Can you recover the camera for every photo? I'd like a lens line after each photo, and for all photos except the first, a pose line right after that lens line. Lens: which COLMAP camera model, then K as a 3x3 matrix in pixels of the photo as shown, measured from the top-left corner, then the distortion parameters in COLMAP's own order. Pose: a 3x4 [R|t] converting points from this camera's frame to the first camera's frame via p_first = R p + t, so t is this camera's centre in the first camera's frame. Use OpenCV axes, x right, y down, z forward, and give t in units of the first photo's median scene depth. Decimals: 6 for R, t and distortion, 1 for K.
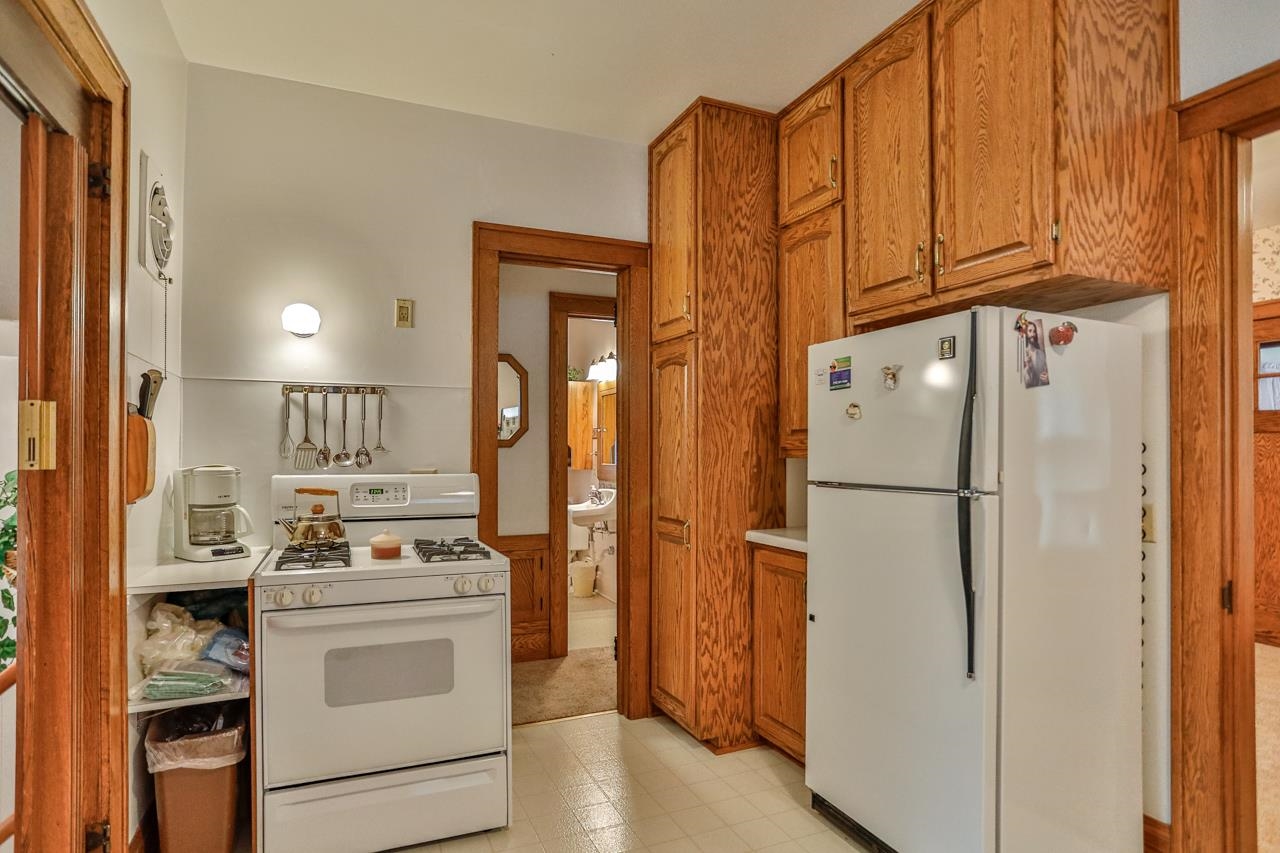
lens RADIAL K [[678.1, 0, 590.0], [0, 678.1, 449.4], [0, 0, 1]] dist [-0.052308, 0.028394]
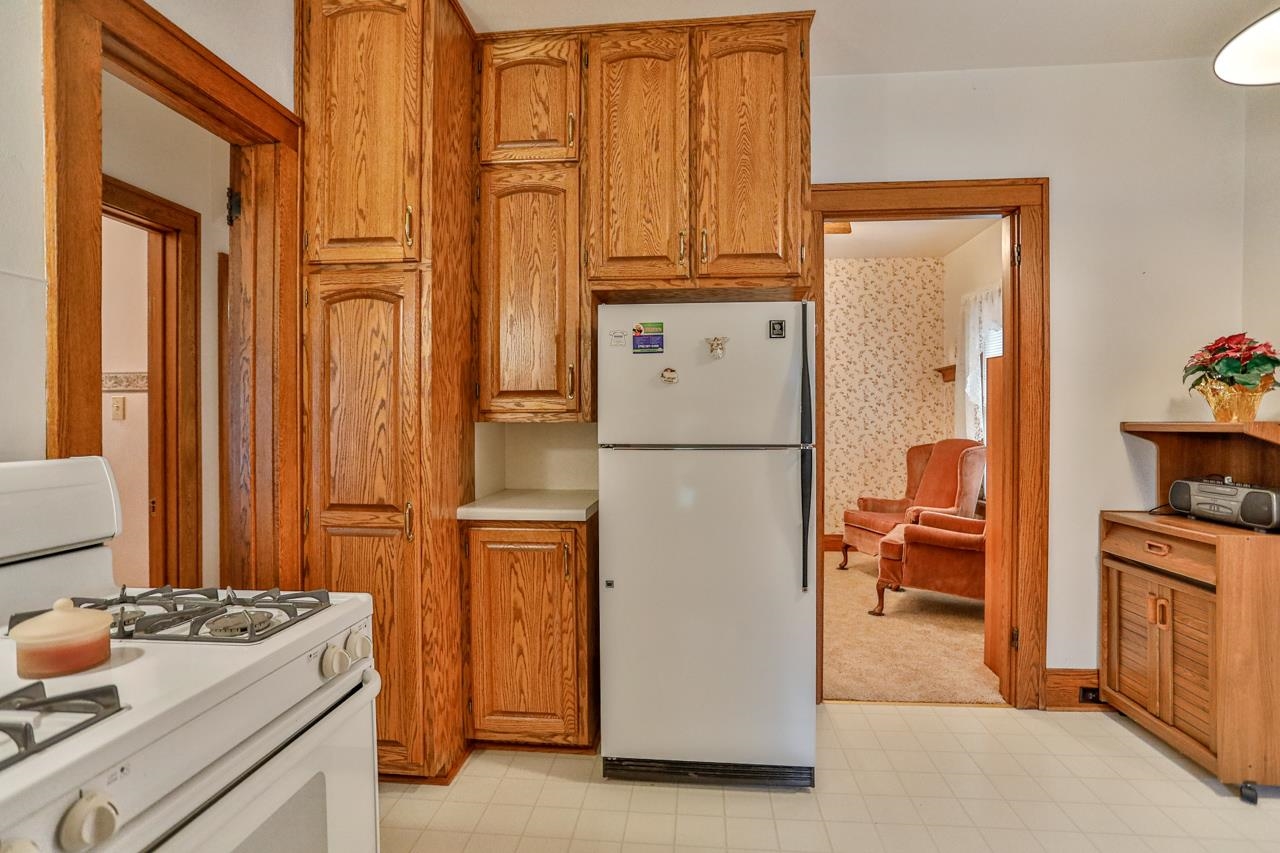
lens RADIAL K [[678.1, 0, 627.5], [0, 678.1, 422.8], [0, 0, 1]] dist [-0.052308, 0.028394]
pose [[0.442851, -0.005587, 0.896578, -0.514390], [-0.000612, 0.999978, 0.006534, 0.008794], [-0.896595, -0.003442, 0.442838, 0.514366]]
